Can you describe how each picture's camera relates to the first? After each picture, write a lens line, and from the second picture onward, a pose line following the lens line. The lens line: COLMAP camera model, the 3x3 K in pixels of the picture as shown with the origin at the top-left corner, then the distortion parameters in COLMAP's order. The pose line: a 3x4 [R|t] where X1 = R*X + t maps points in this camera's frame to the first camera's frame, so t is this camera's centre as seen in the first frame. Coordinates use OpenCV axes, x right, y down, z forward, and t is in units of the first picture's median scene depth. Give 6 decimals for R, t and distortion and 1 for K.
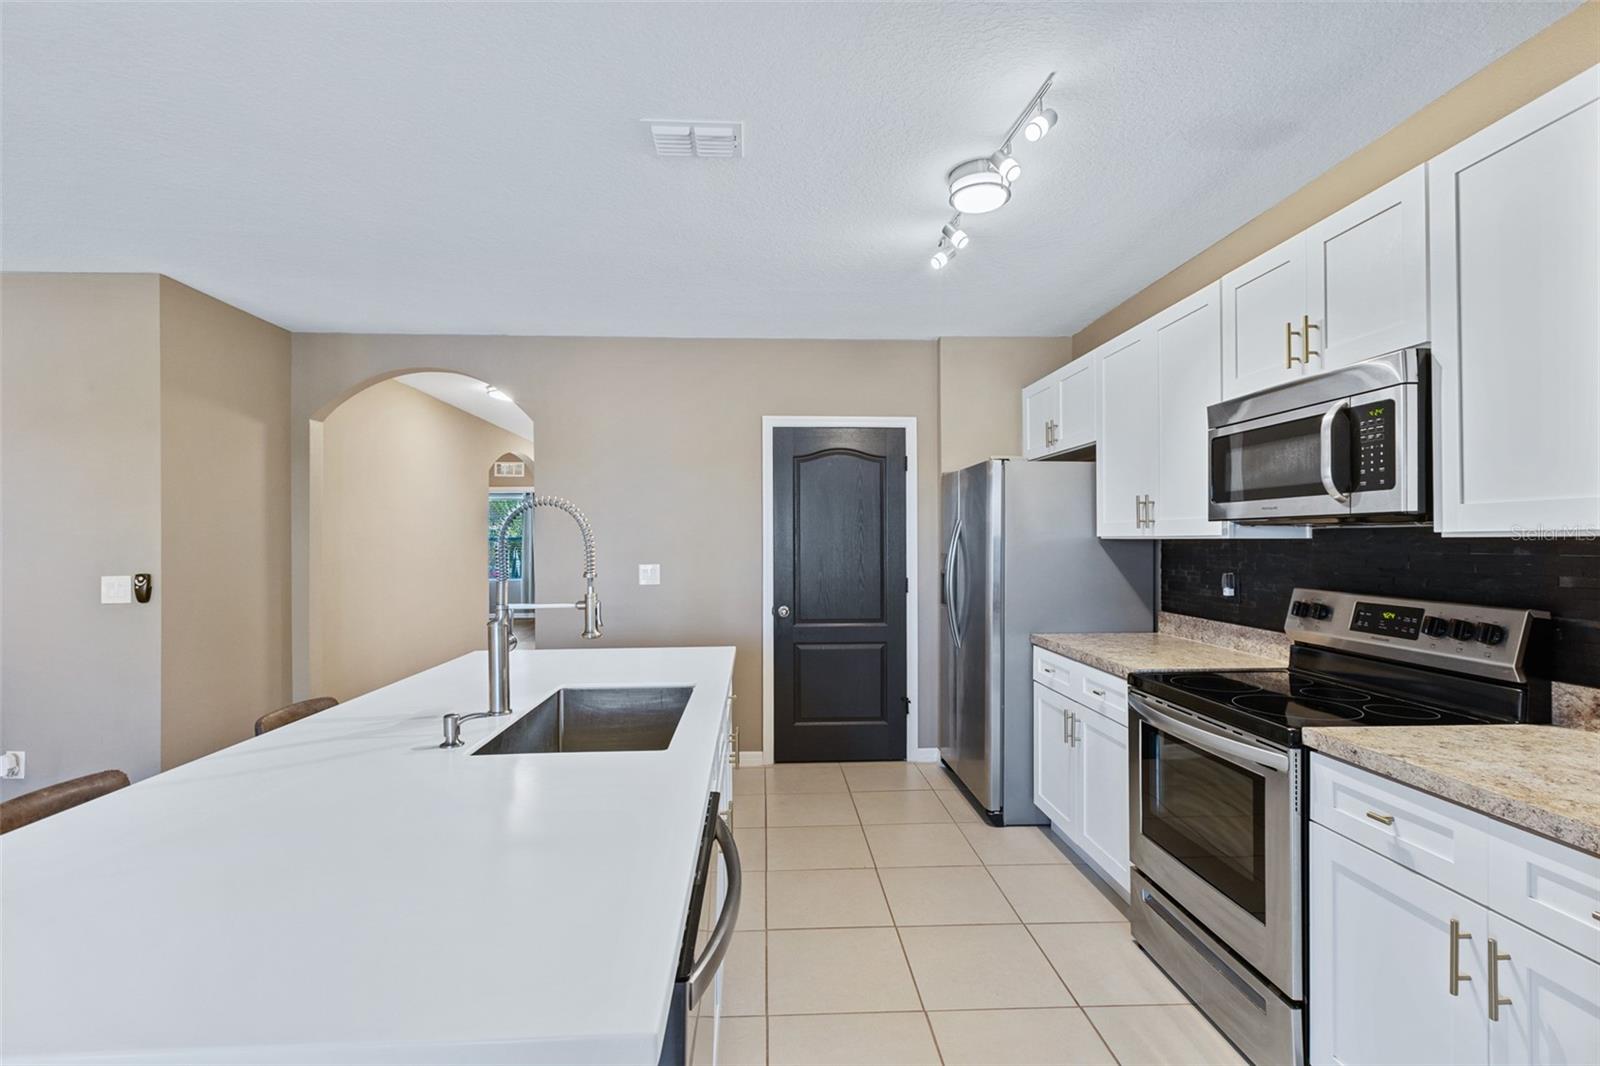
lens RADIAL K [[719.4, 0, 787.5], [0, 719.4, 537.3], [0, 0, 1]] dist [-0.000732, -0.000113]
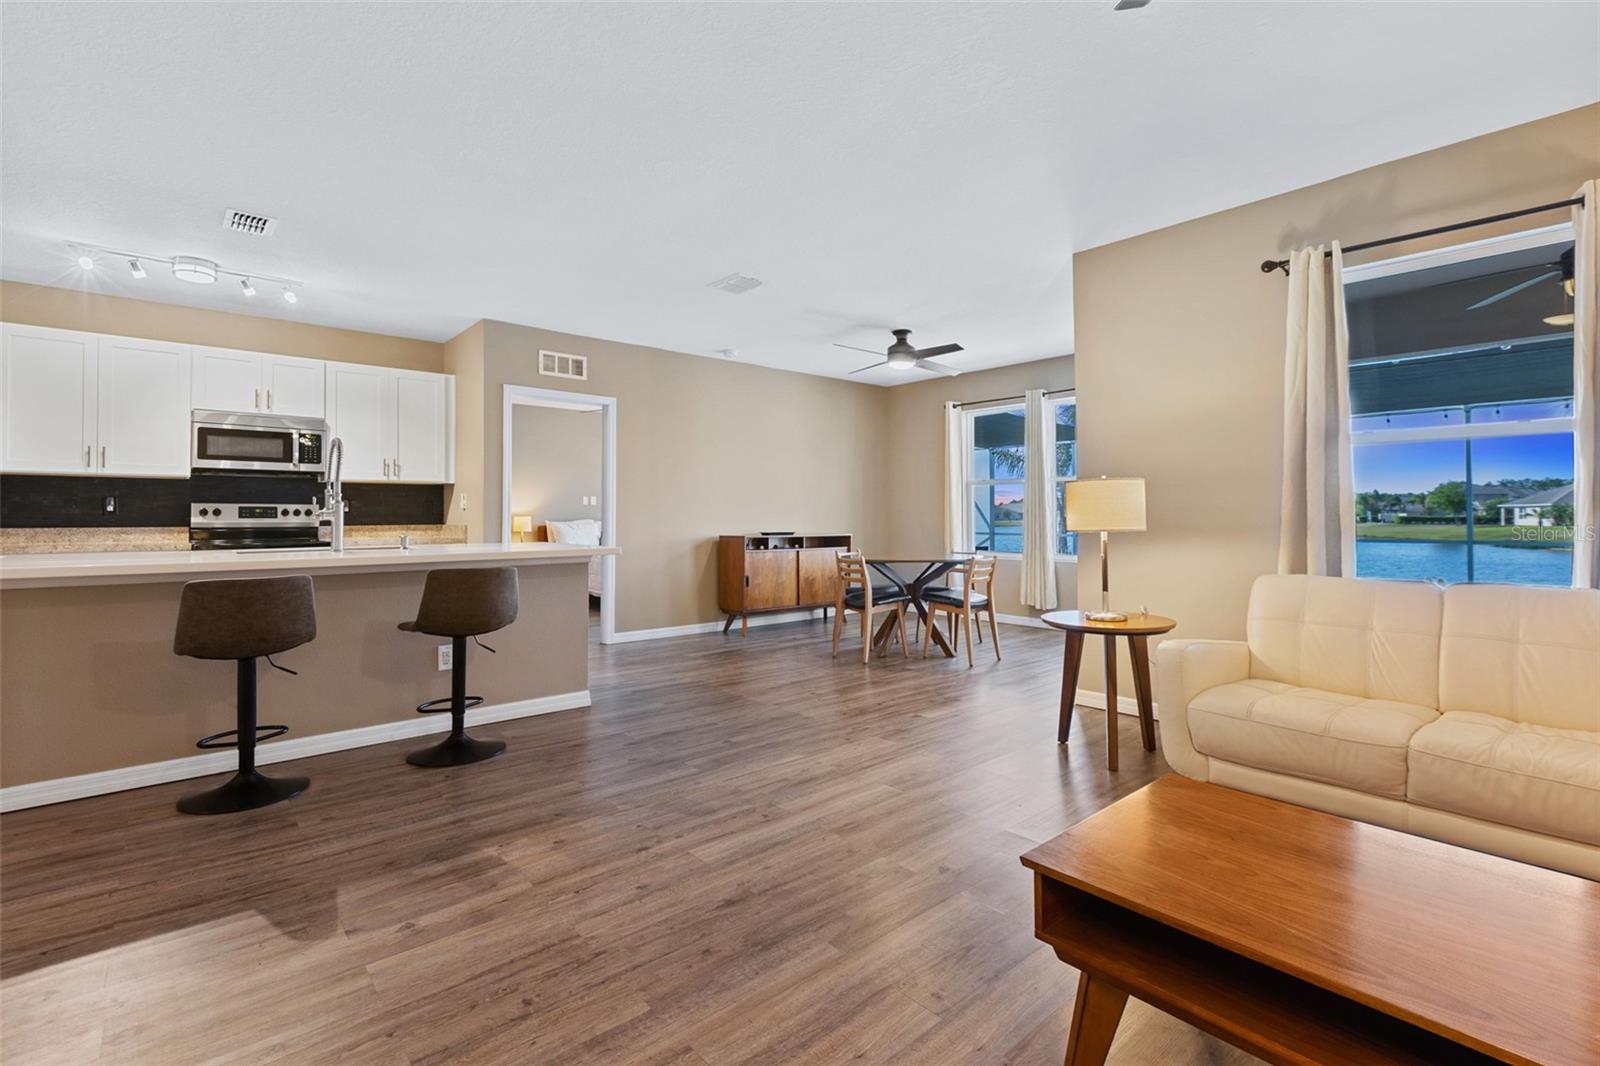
lens RADIAL K [[719.4, 0, 801.9], [0, 719.4, 497.8], [0, 0, 1]] dist [-0.000732, -0.000113]
pose [[-0.627168, 0.029450, 0.778327, -1.959239], [0.003335, 0.999377, -0.035126, 0.132911], [-0.778877, -0.019435, -0.626876, 0.922229]]
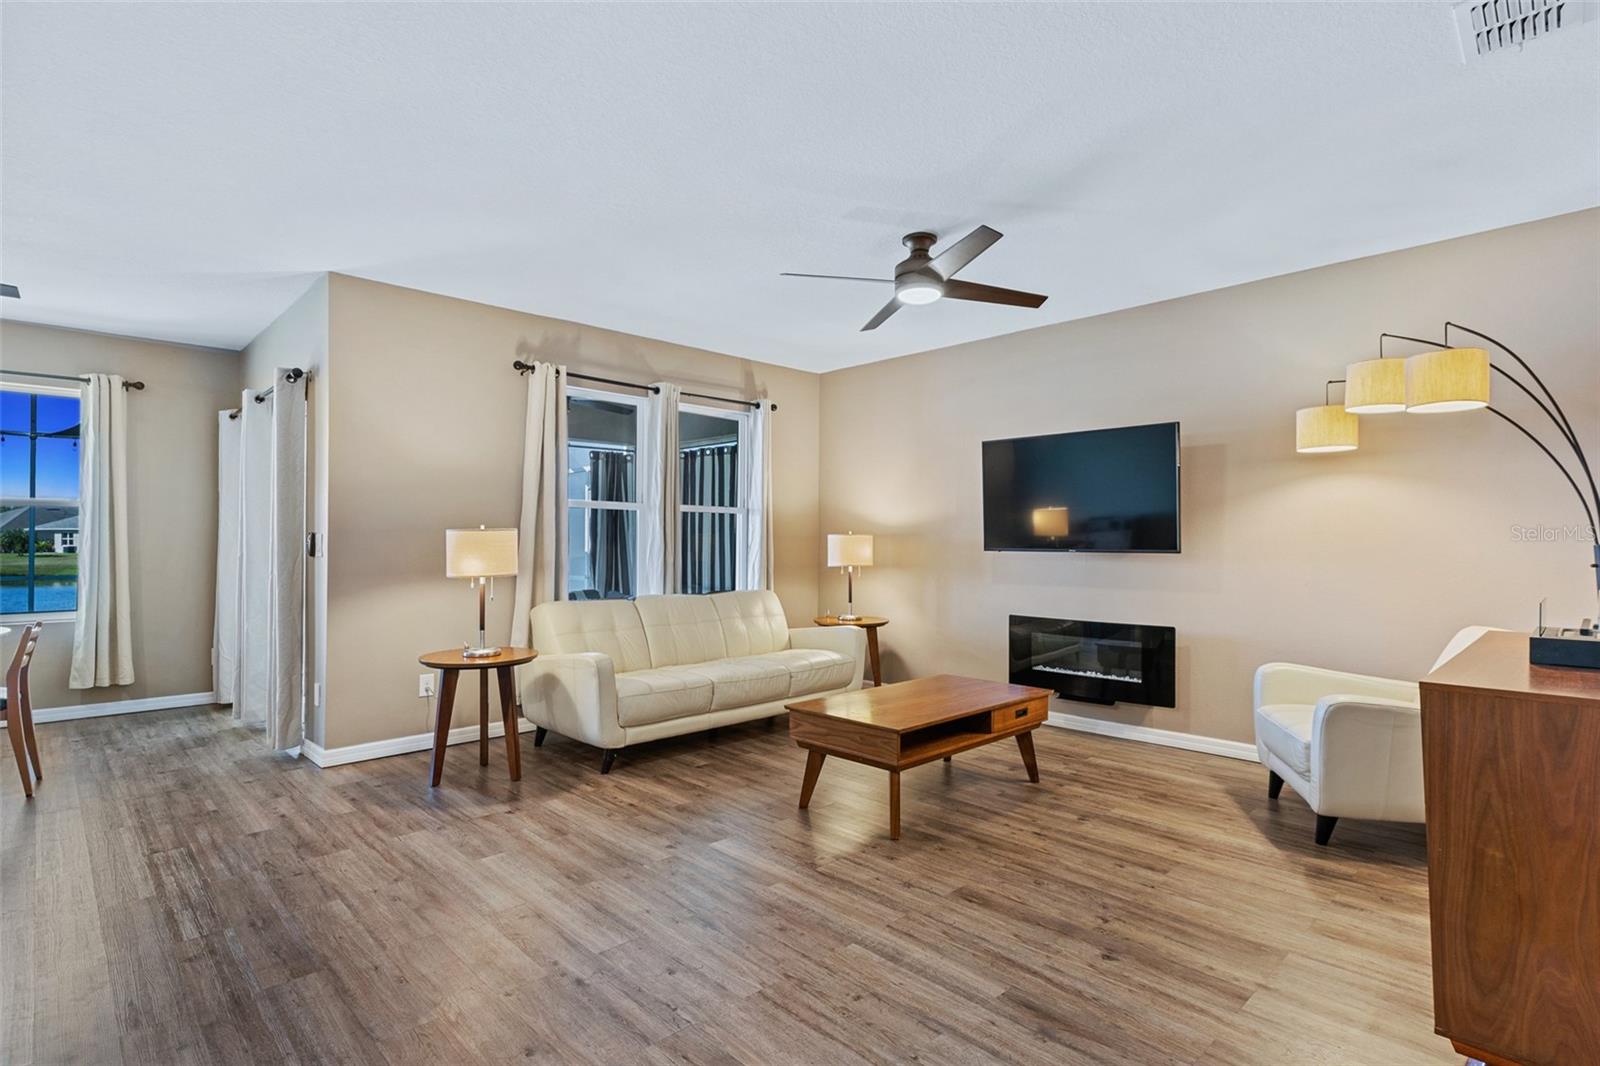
lens RADIAL K [[796.0, 0, 799.9], [0, 796.0, 529.0], [0, 0, 1]] dist [0.004556, 0.000450]
pose [[-0.751450, -0.005061, -0.659771, -0.700469], [0.007073, 0.999851, -0.015726, 0.085112], [0.659752, -0.016484, -0.751302, 1.292850]]
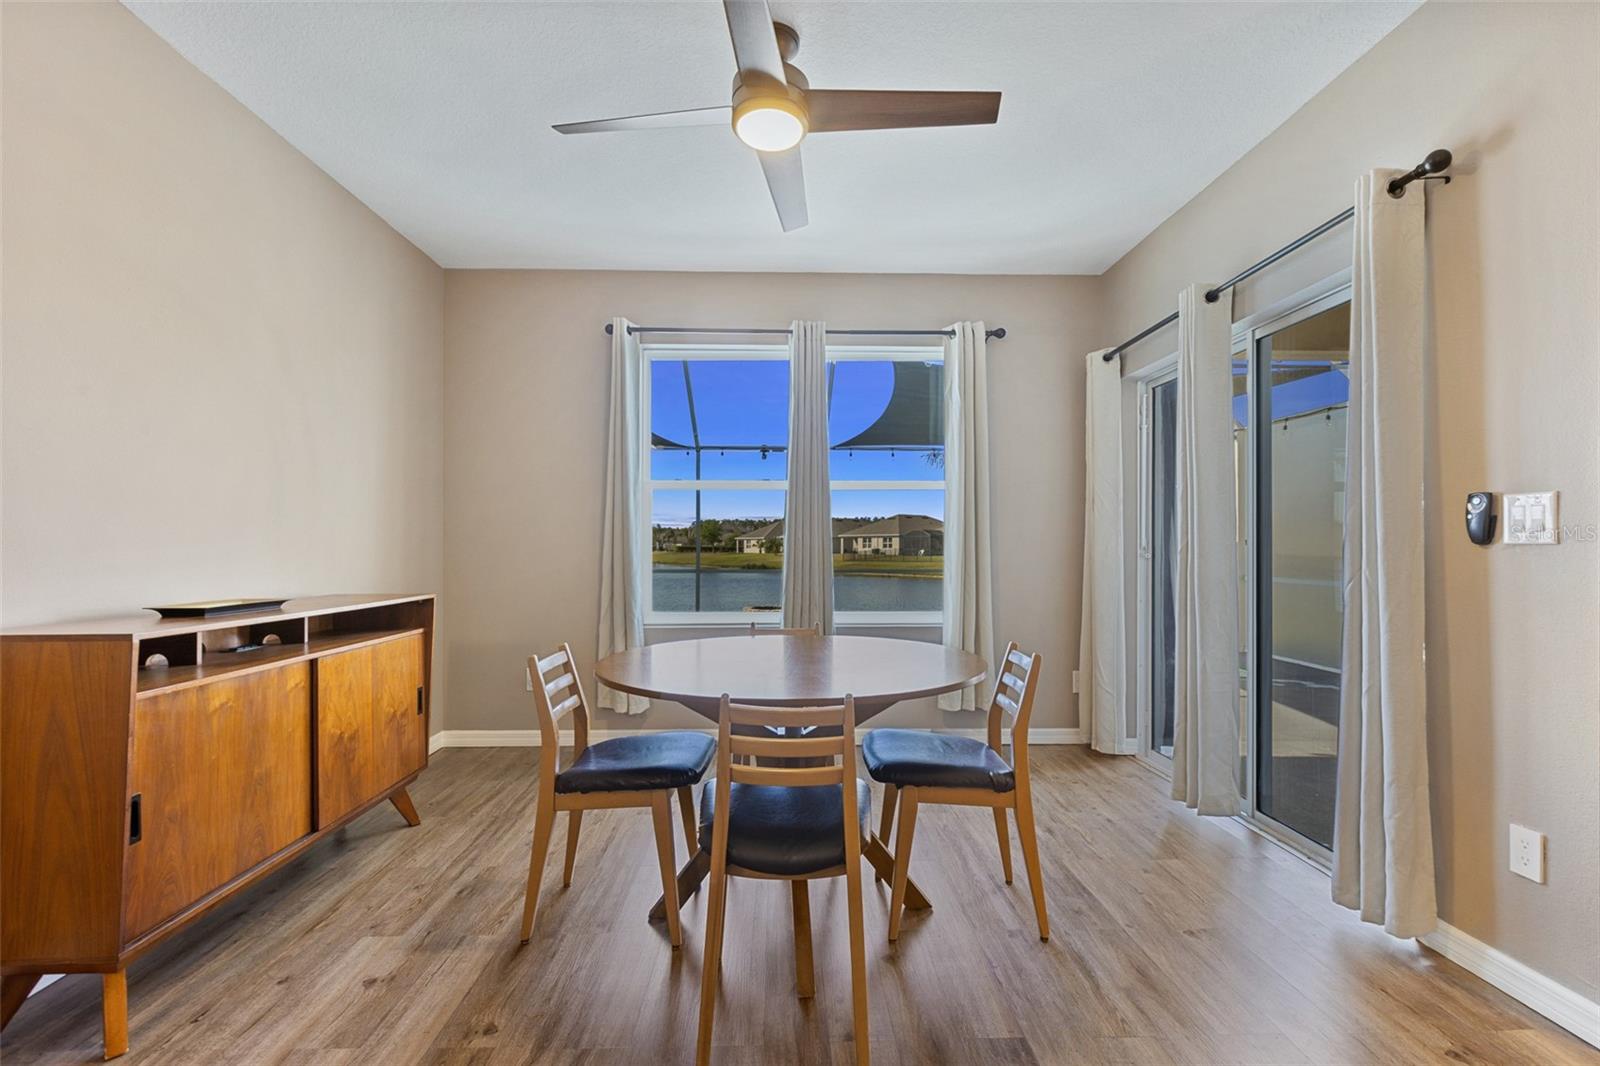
lens RADIAL K [[719.4, 0, 791.8], [0, 719.4, 547.0], [0, 0, 1]] dist [-0.000732, -0.000113]
pose [[-0.999740, 0.004555, 0.022329, -0.363007], [0.004493, 0.999986, -0.002813, 0.111367], [-0.022341, -0.002712, -0.999747, 0.038971]]
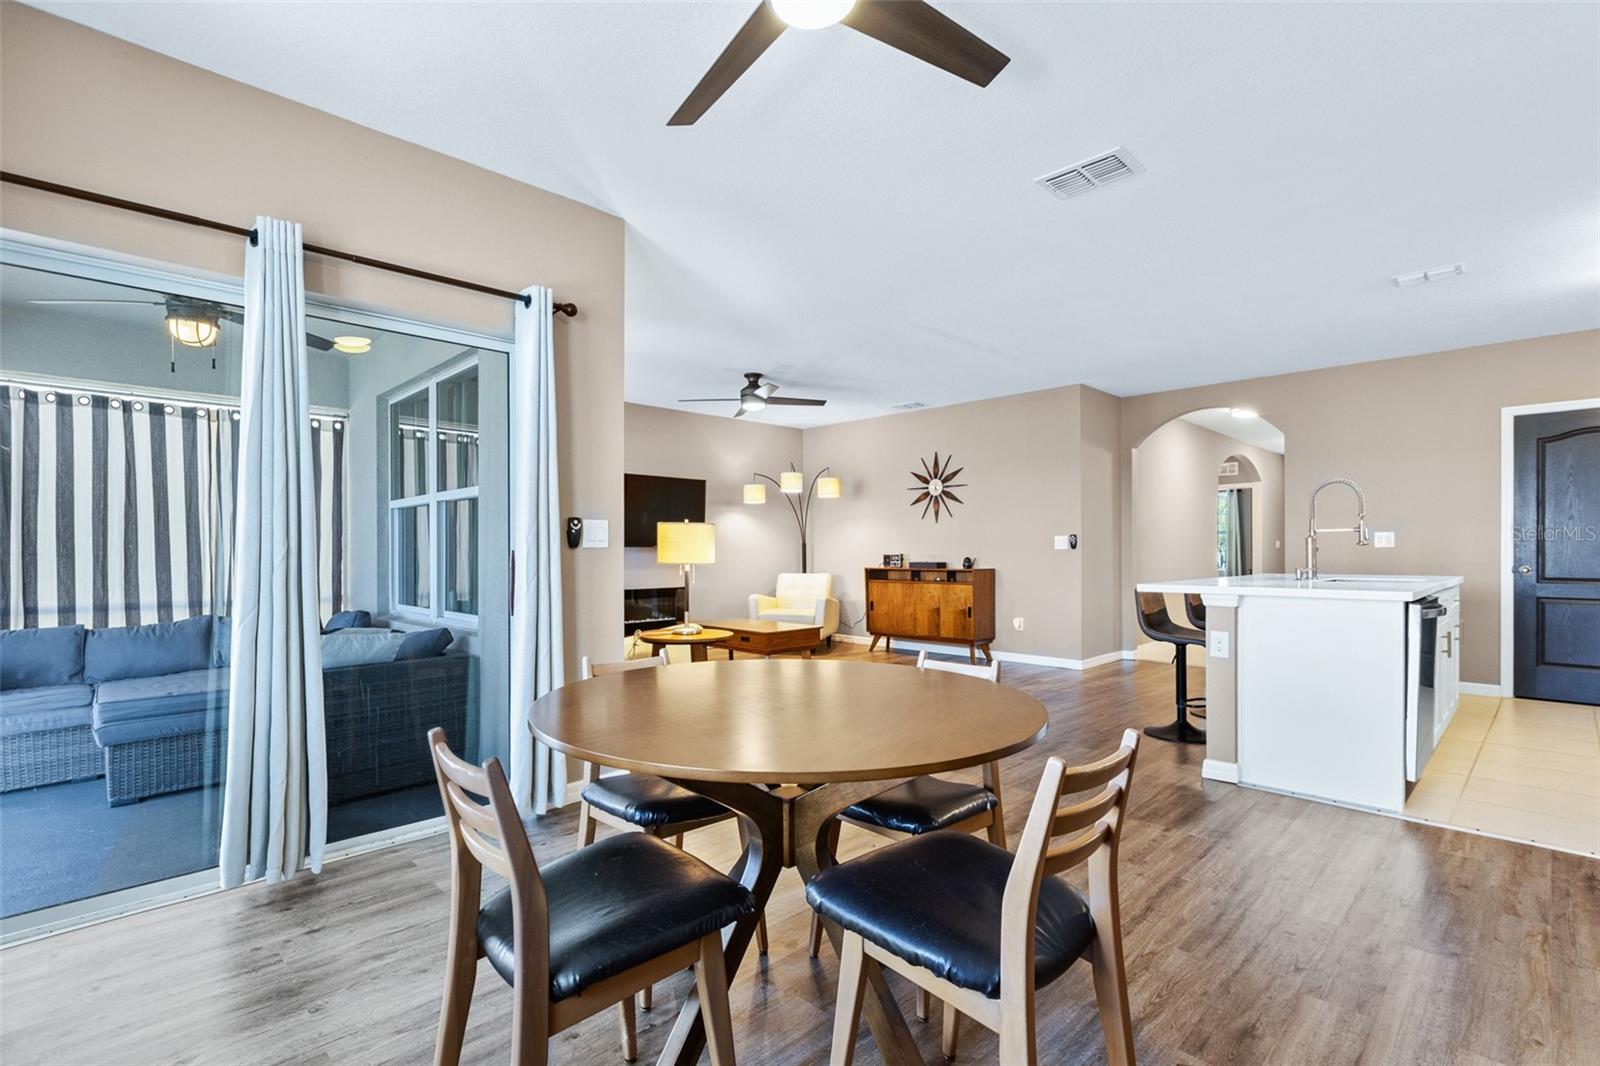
lens RADIAL K [[745.1, 0, 834.0], [0, 745.1, 548.8], [0, 0, 1]] dist [0.033221, -0.000140]
pose [[0.703134, 0.003087, -0.711050, 0.165719], [0.002920, 0.999970, 0.007229, 0.097741], [0.711051, -0.007159, 0.703104, -1.262907]]
